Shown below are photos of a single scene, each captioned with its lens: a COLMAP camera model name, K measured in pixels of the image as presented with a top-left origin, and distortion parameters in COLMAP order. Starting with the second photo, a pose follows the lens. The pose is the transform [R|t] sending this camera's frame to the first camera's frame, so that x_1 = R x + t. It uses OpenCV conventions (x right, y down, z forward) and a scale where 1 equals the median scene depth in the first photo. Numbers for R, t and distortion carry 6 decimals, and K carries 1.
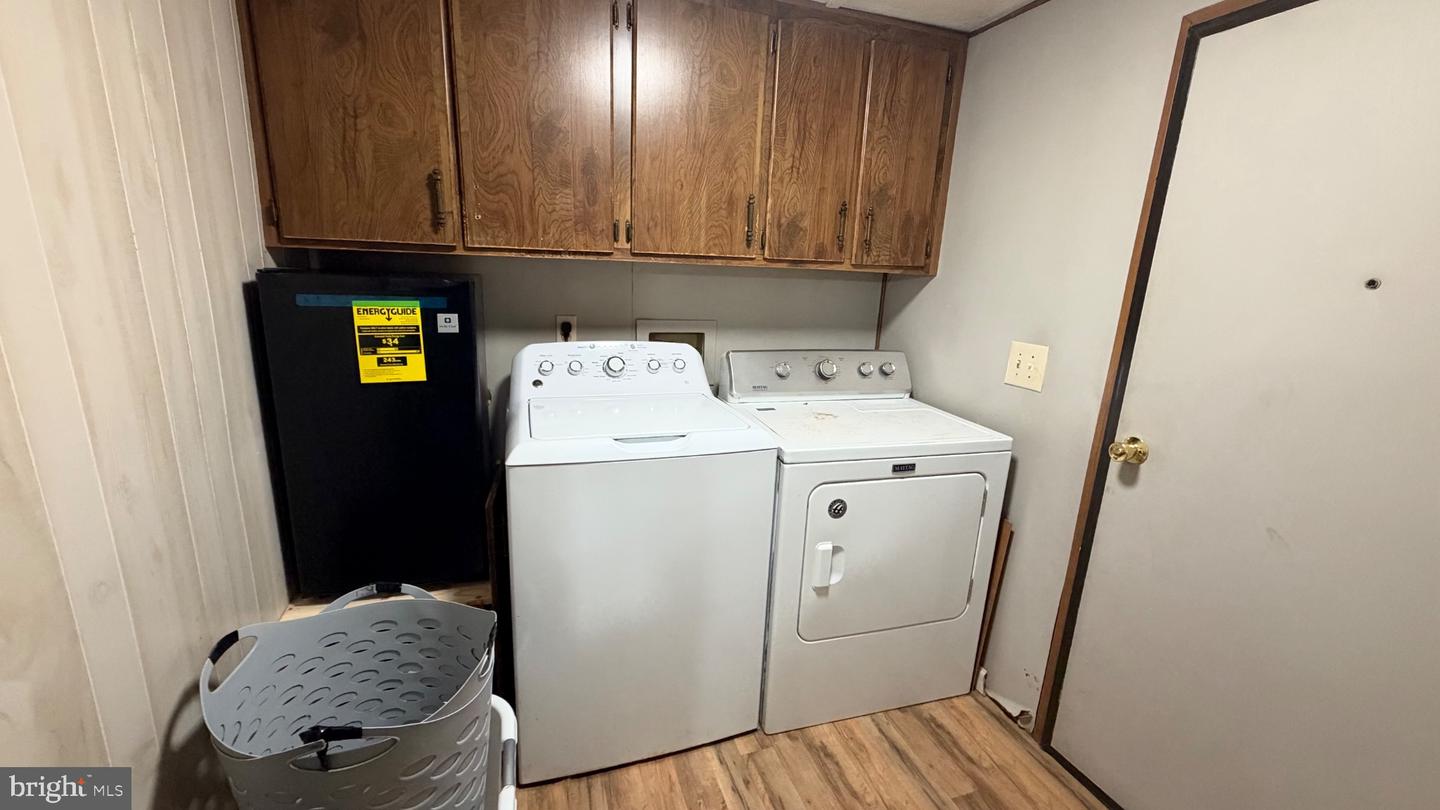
lens RADIAL K [[574.7, 0, 720.2], [0, 574.7, 402.3], [0, 0, 1]] dist [0.002376, -0.000360]
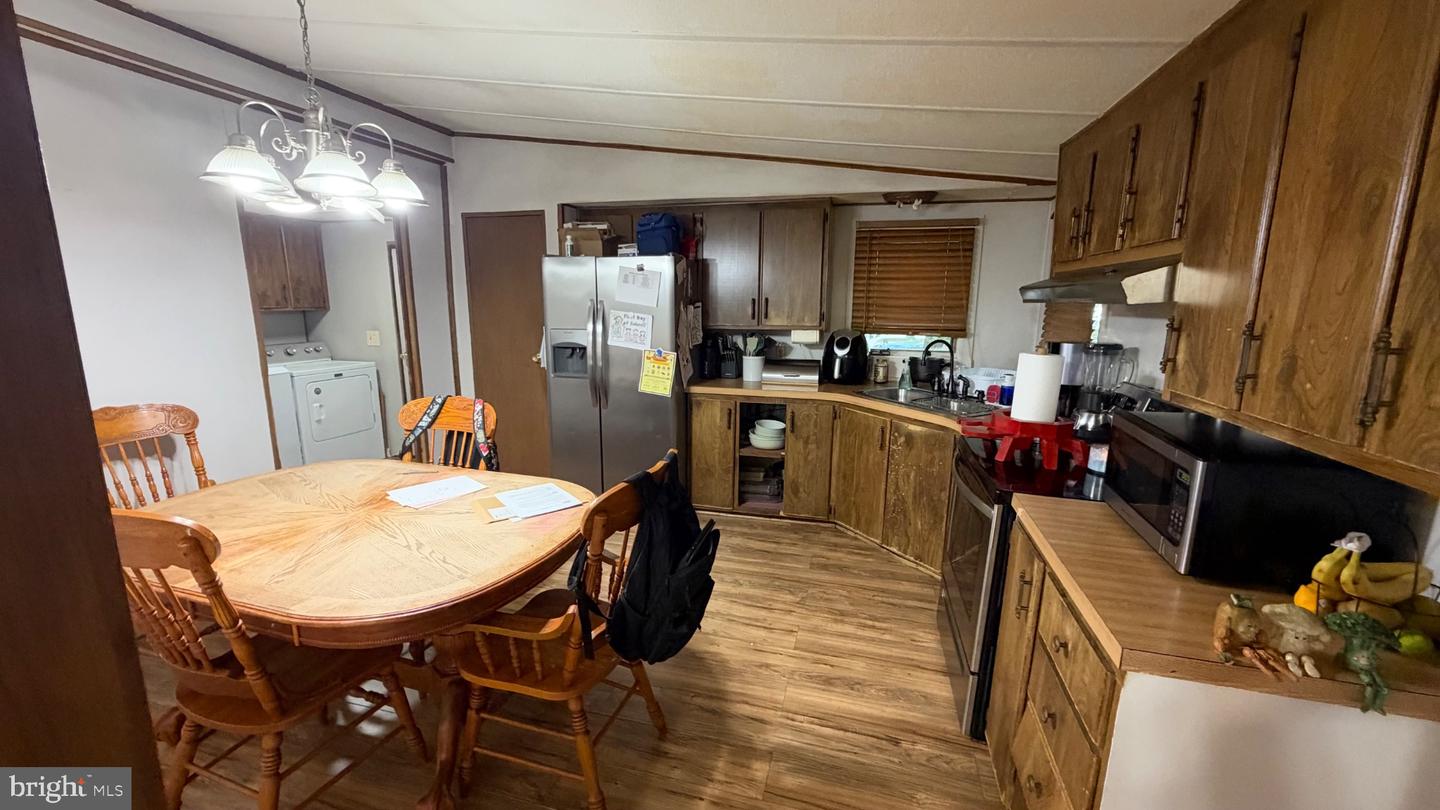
lens RADIAL K [[574.7, 0, 713.4], [0, 574.7, 404.8], [0, 0, 1]] dist [0.002376, -0.000360]
pose [[0.561460, -0.192182, 0.804878, -0.862004], [0.223393, 0.971746, 0.076193, 0.399974], [-0.796780, 0.137024, 0.588528, -1.929917]]
